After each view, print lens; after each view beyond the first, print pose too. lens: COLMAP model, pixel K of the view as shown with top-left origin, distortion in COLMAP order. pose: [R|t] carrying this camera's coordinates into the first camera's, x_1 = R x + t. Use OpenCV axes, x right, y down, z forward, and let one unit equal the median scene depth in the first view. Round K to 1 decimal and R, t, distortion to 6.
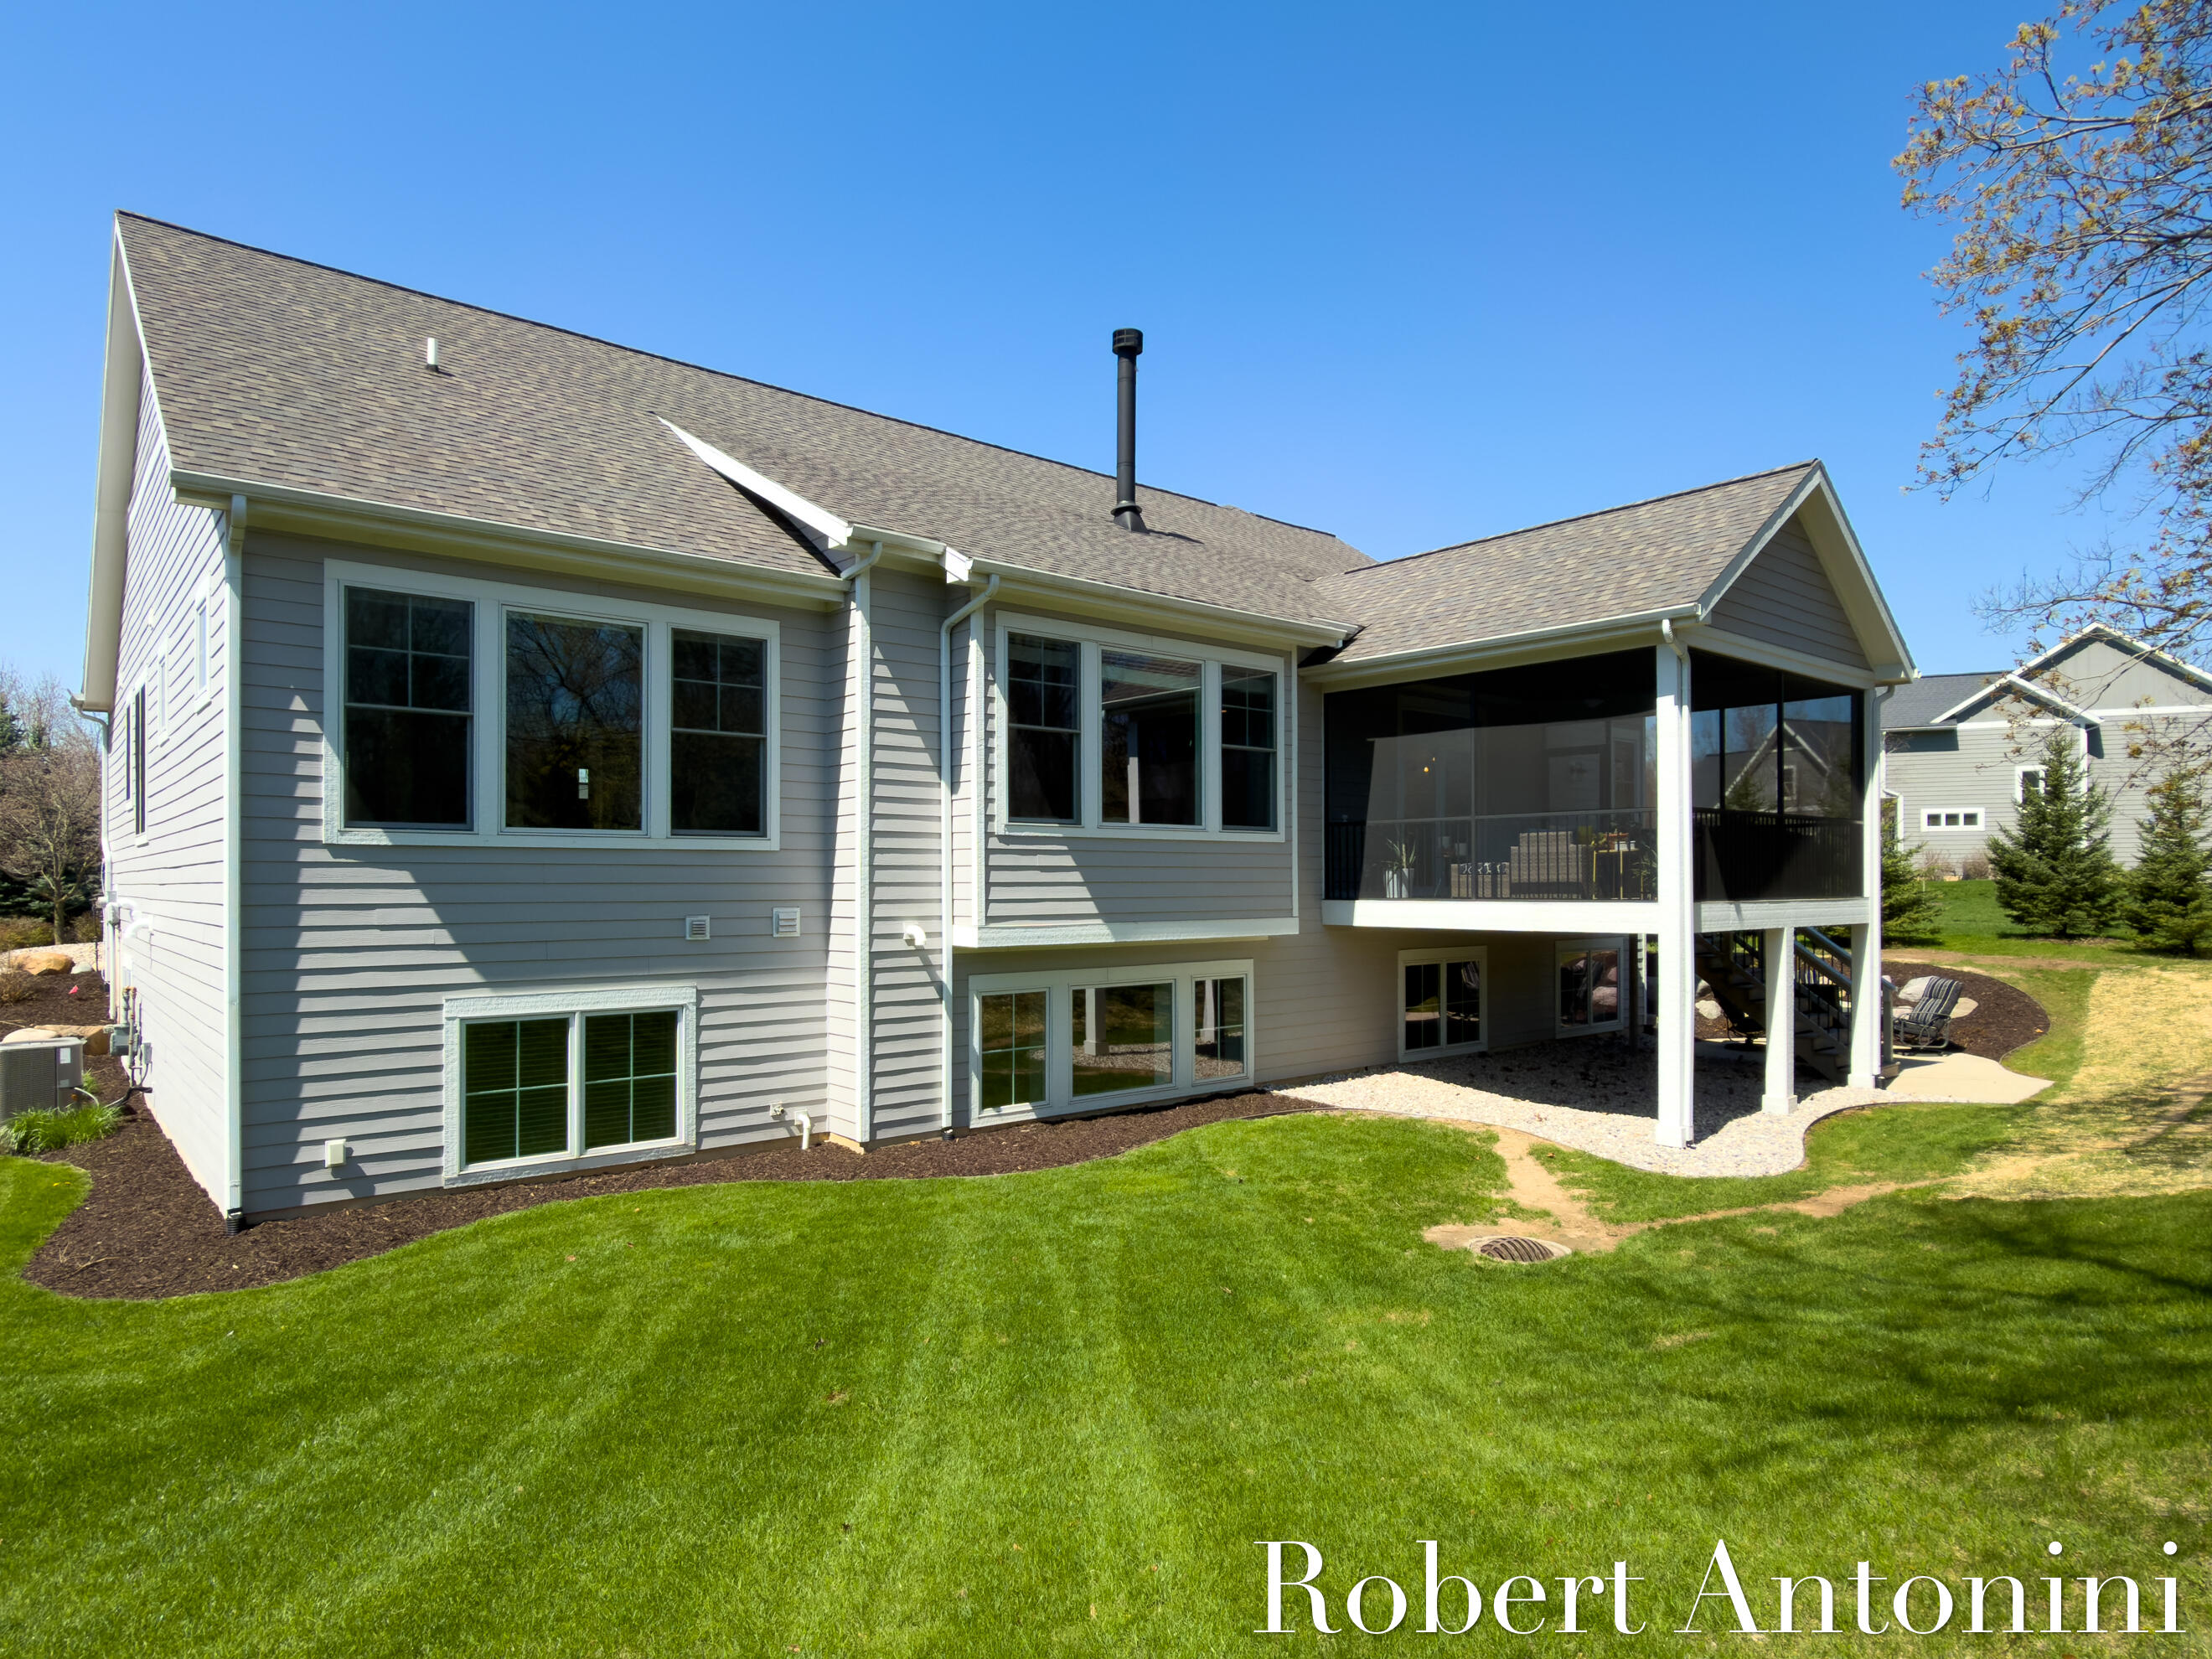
lens RADIAL K [[1277.0, 0, 1074.5], [0, 1277.0, 890.8], [0, 0, 1]] dist [-0.004533, -0.000568]
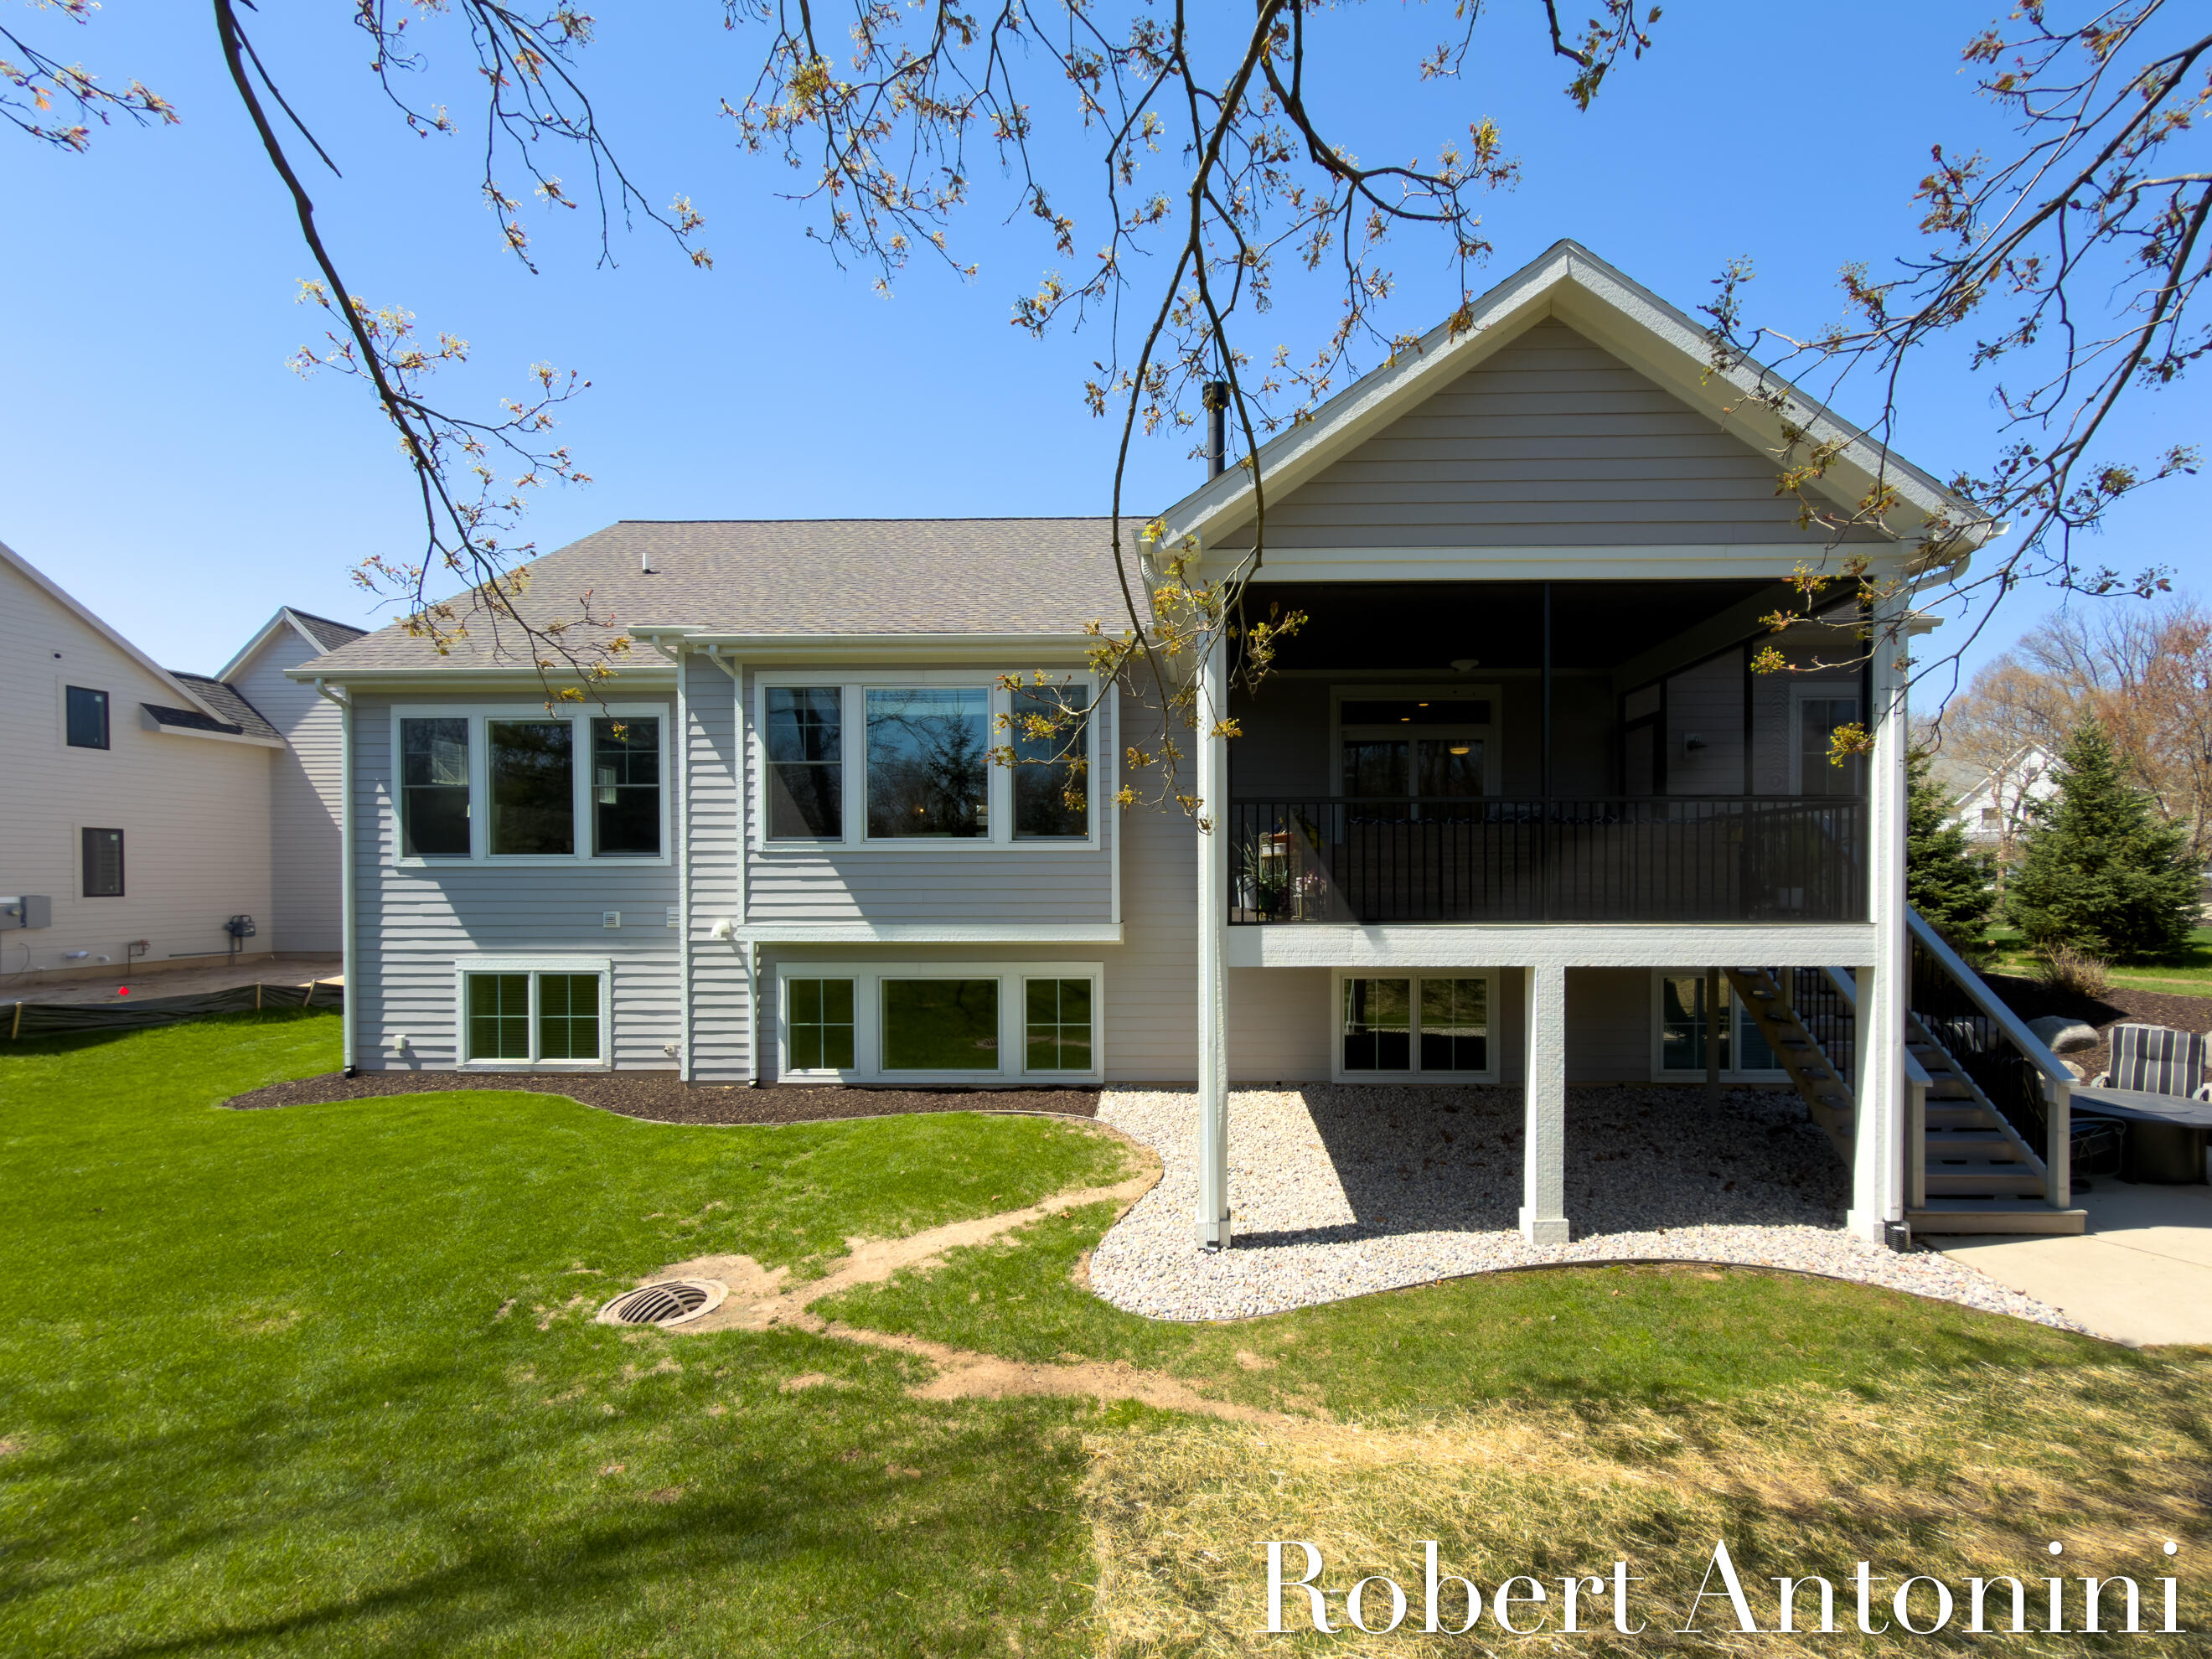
lens RADIAL K [[897.1, 0, 1105.7], [0, 897.1, 896.2], [0, 0, 1]] dist [-0.003191, -0.000471]
pose [[0.762298, 0.014460, -0.647065, 0.808871], [-0.003201, 0.999822, 0.018572, -0.018880], [0.647219, -0.012086, 0.762208, 0.581208]]
